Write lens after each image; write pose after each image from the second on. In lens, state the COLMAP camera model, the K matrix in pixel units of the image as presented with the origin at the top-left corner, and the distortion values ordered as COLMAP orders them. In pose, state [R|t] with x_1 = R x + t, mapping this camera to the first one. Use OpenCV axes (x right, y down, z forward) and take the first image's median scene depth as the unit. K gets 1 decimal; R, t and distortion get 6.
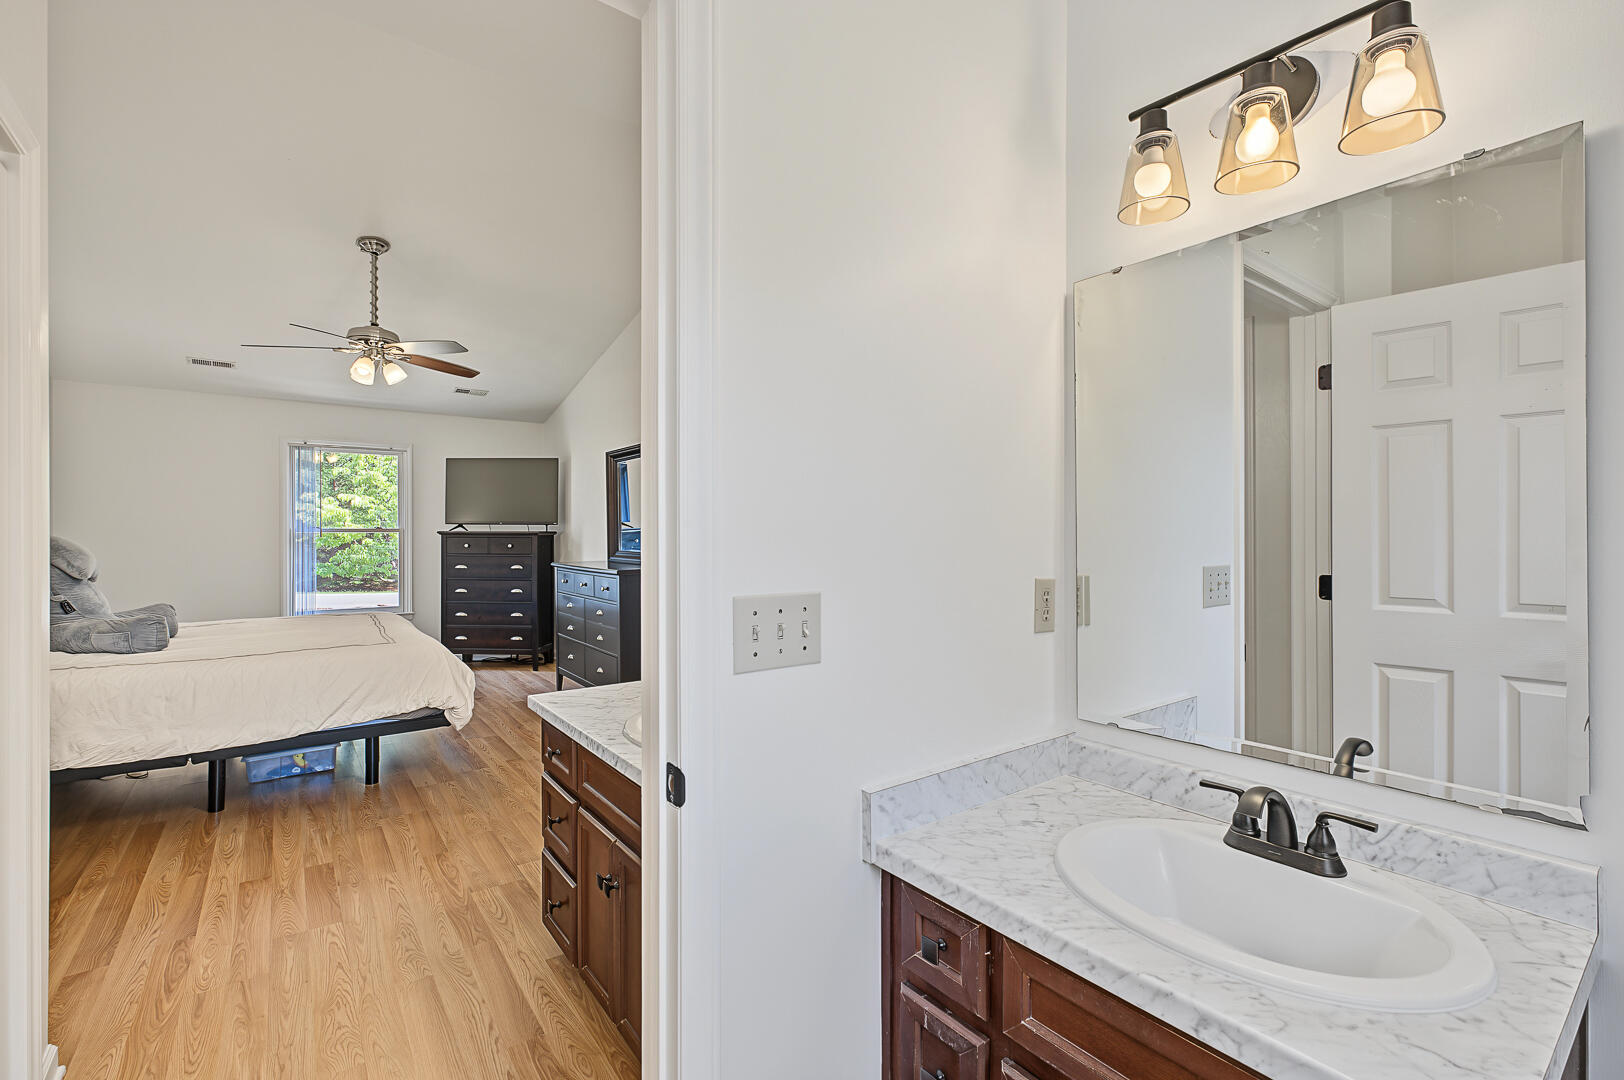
lens RADIAL K [[707.5, 0, 811.1], [0, 707.5, 539.3], [0, 0, 1]] dist [-0.003022, 0.000568]
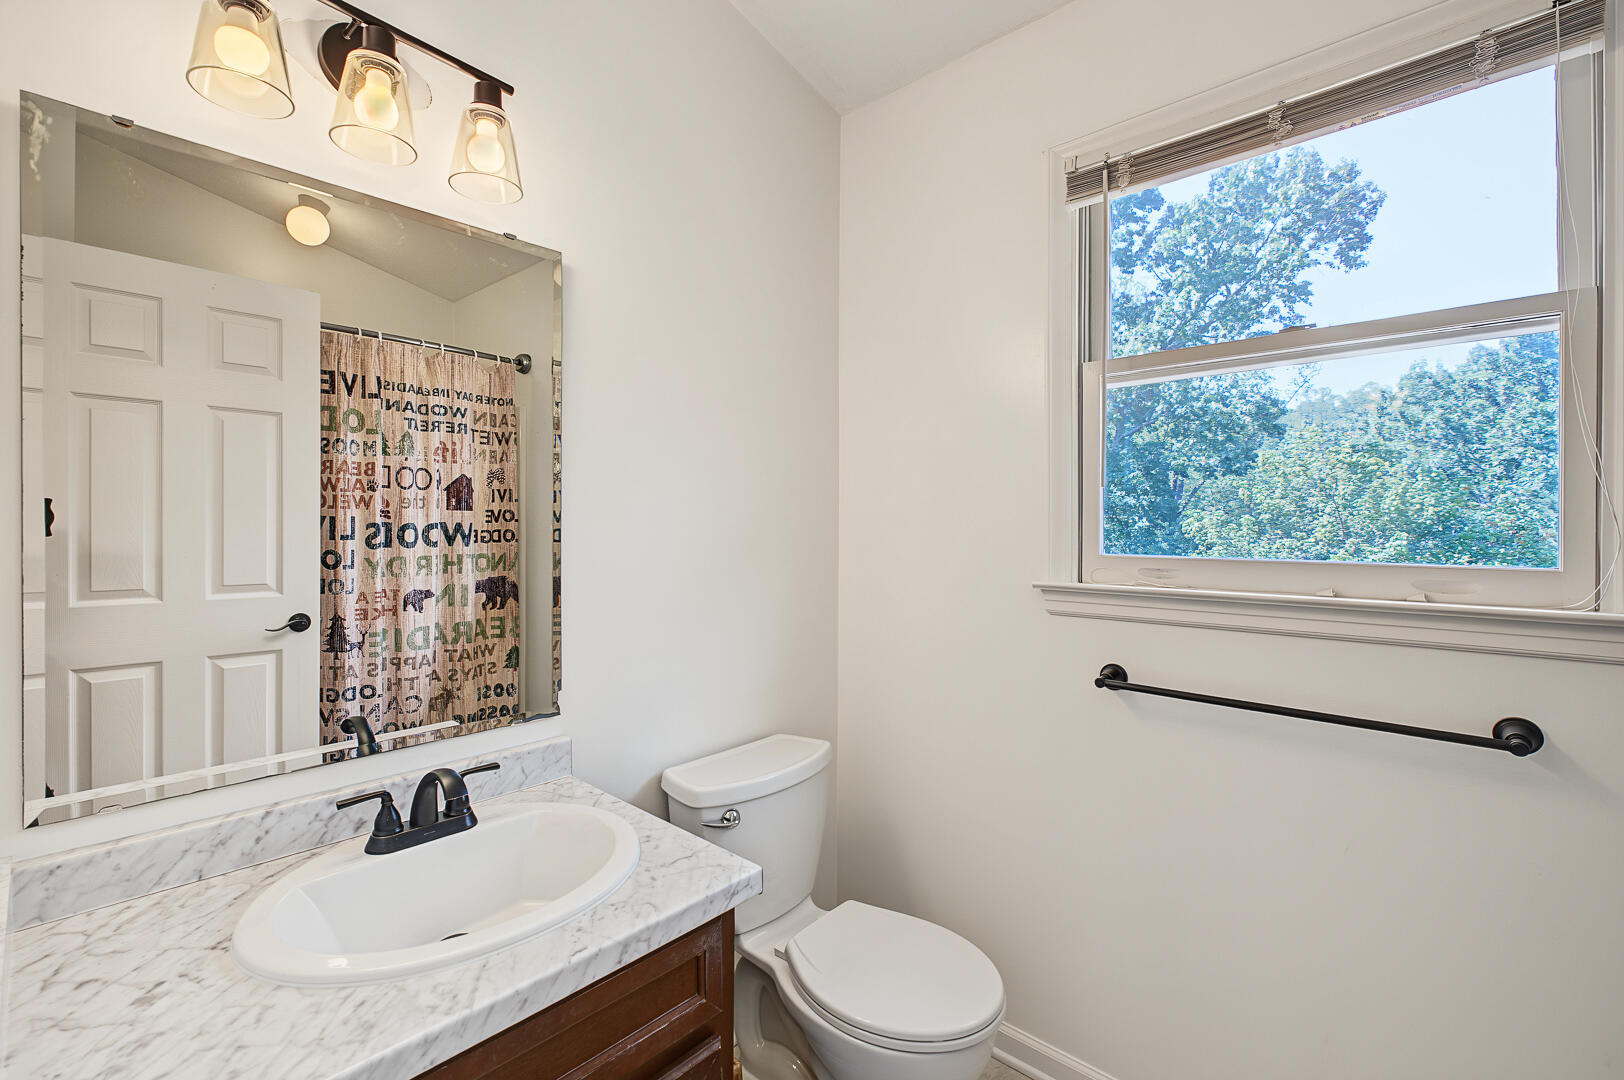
lens RADIAL K [[707.5, 0, 789.8], [0, 707.5, 523.9], [0, 0, 1]] dist [-0.003022, 0.000568]
pose [[-0.171570, 0.004780, 0.985160, -0.393343], [0.000438, 0.999989, -0.004775, 0.004407], [-0.985172, -0.000388, -0.171570, 0.600287]]
